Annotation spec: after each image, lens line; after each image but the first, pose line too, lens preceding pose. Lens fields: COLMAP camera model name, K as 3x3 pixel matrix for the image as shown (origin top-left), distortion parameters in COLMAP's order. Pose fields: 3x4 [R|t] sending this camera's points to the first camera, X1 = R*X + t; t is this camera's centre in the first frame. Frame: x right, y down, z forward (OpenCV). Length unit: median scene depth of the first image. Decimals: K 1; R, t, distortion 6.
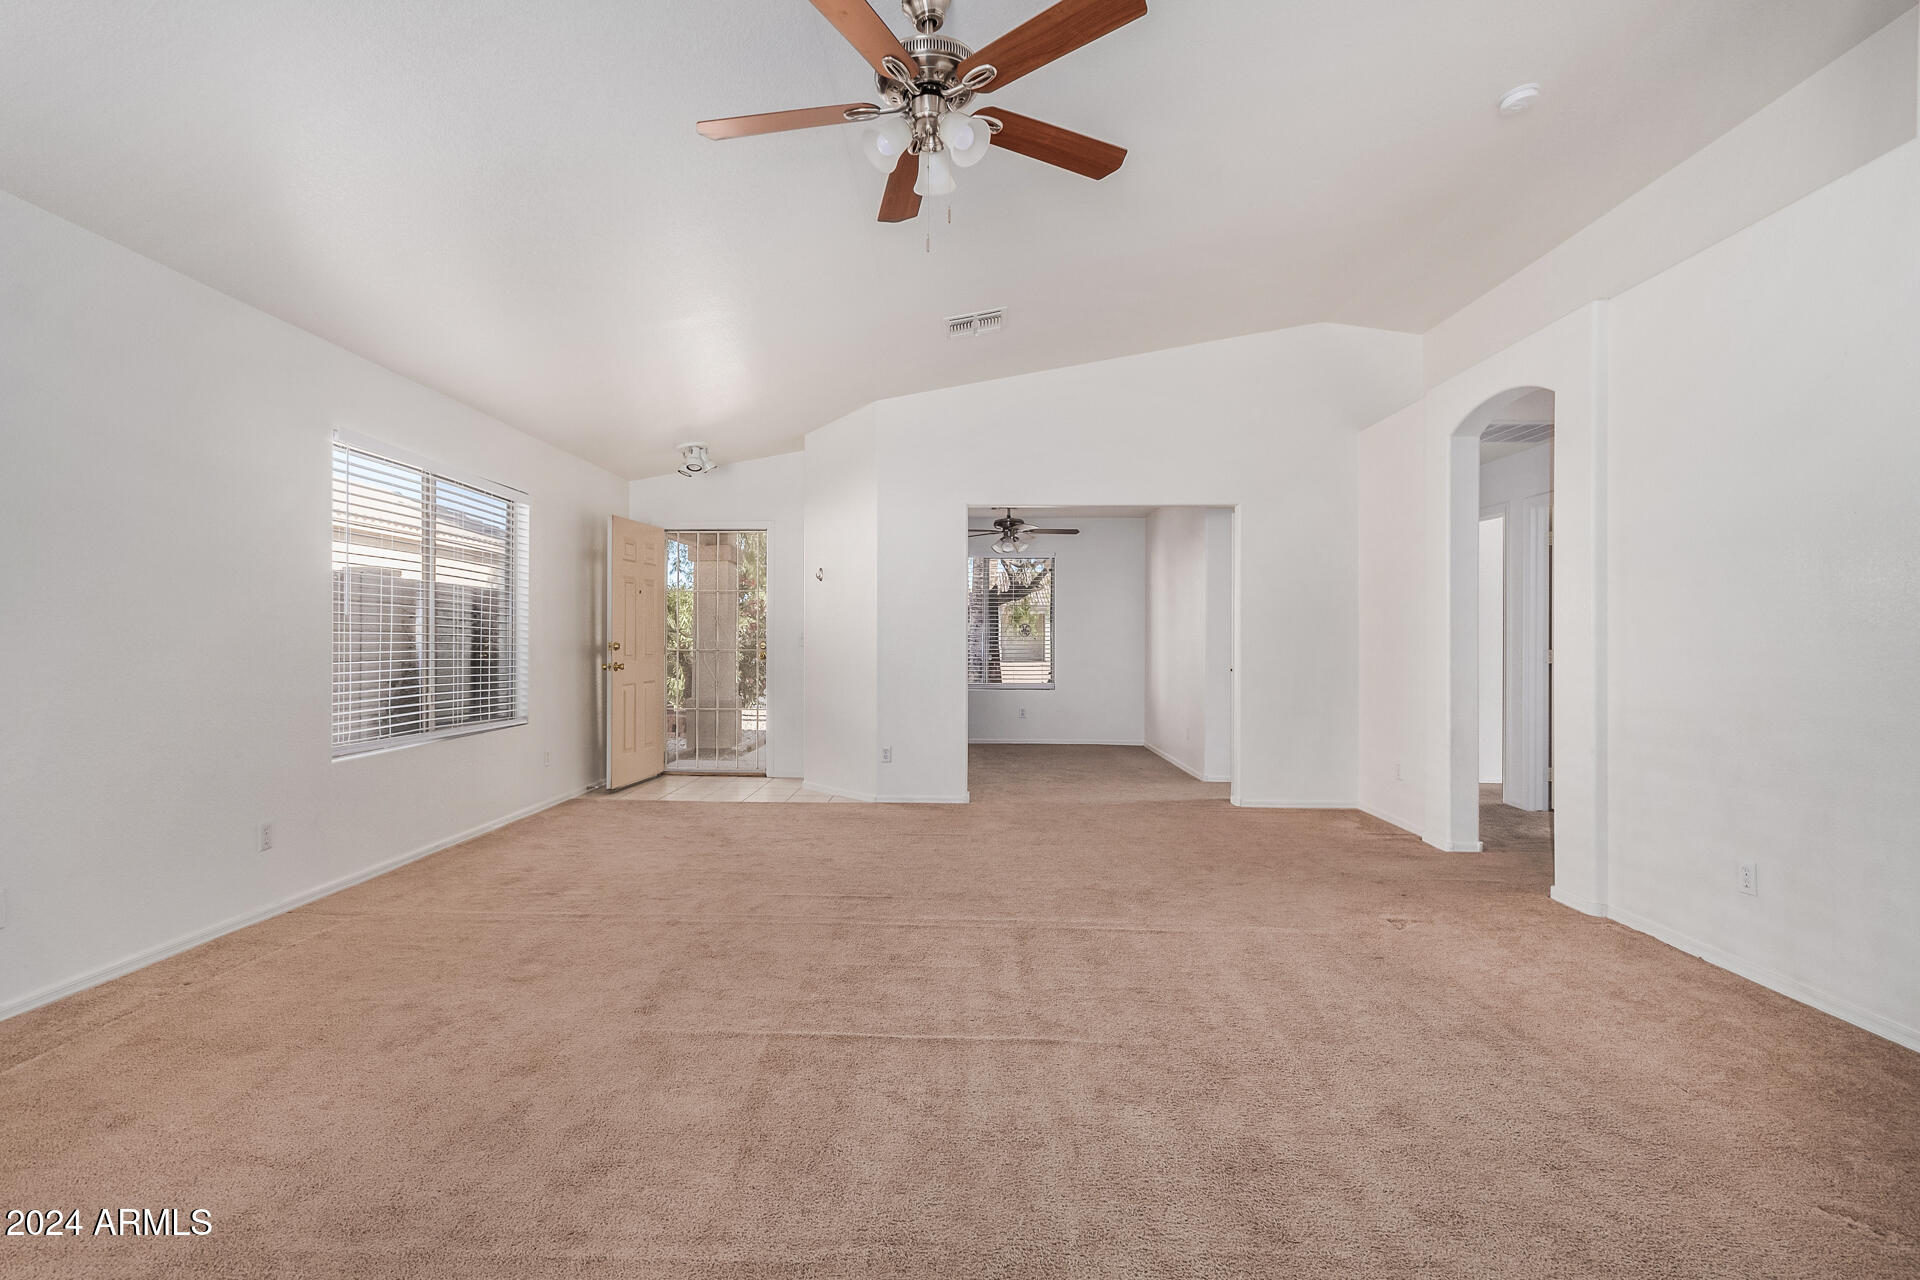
lens RADIAL K [[905.2, 0, 924.4], [0, 905.2, 639.7], [0, 0, 1]] dist [0.004508, 0.000734]
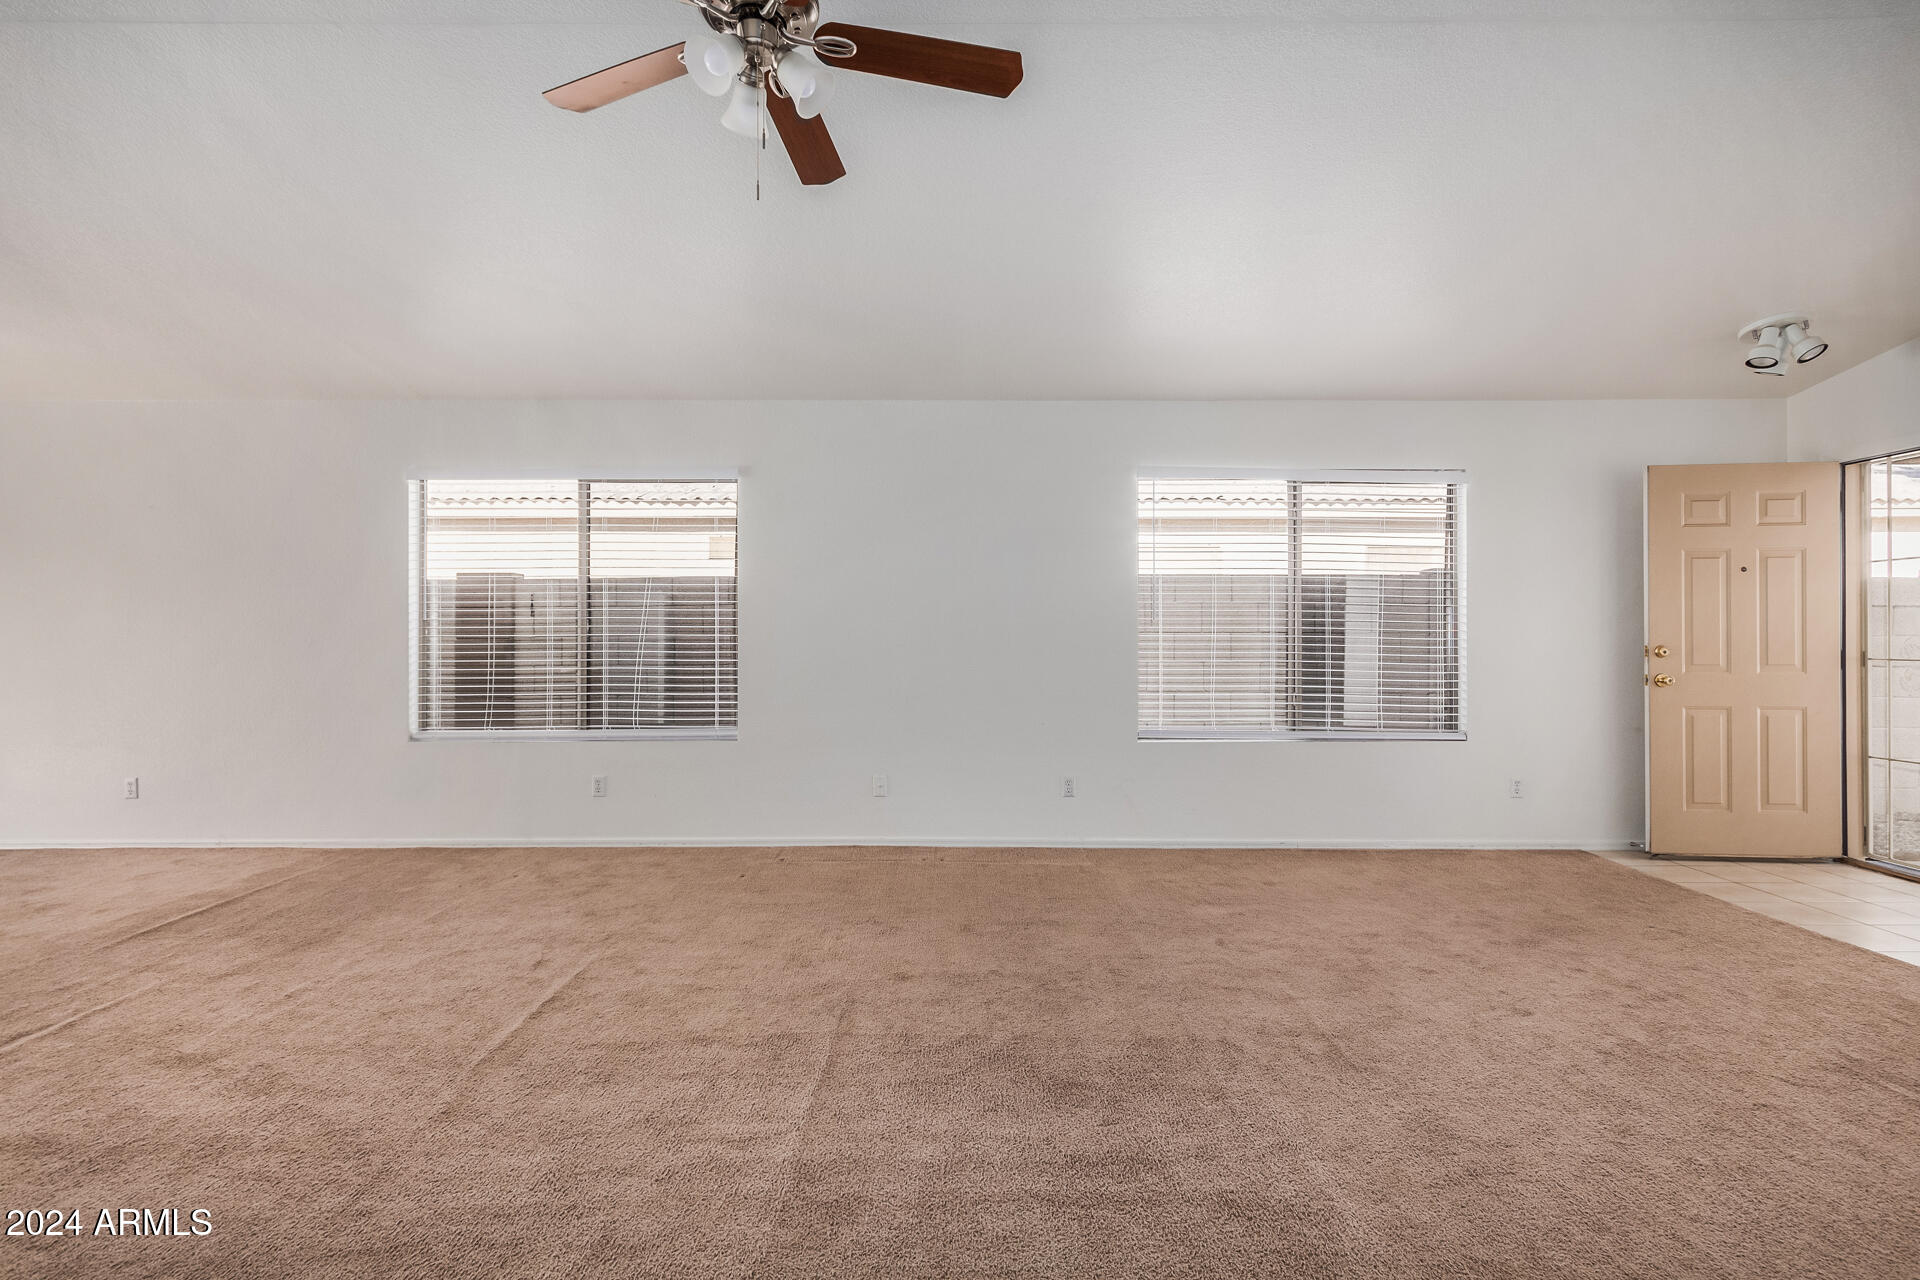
lens RADIAL K [[885.1, 0, 962.5], [0, 885.1, 637.3], [0, 0, 1]] dist [0.002870, 0.000371]
pose [[0.050732, -0.007633, -0.998683, 0.584621], [-0.000632, 0.999970, -0.007675, 0.003747], [0.998712, 0.001021, 0.050726, 0.773513]]
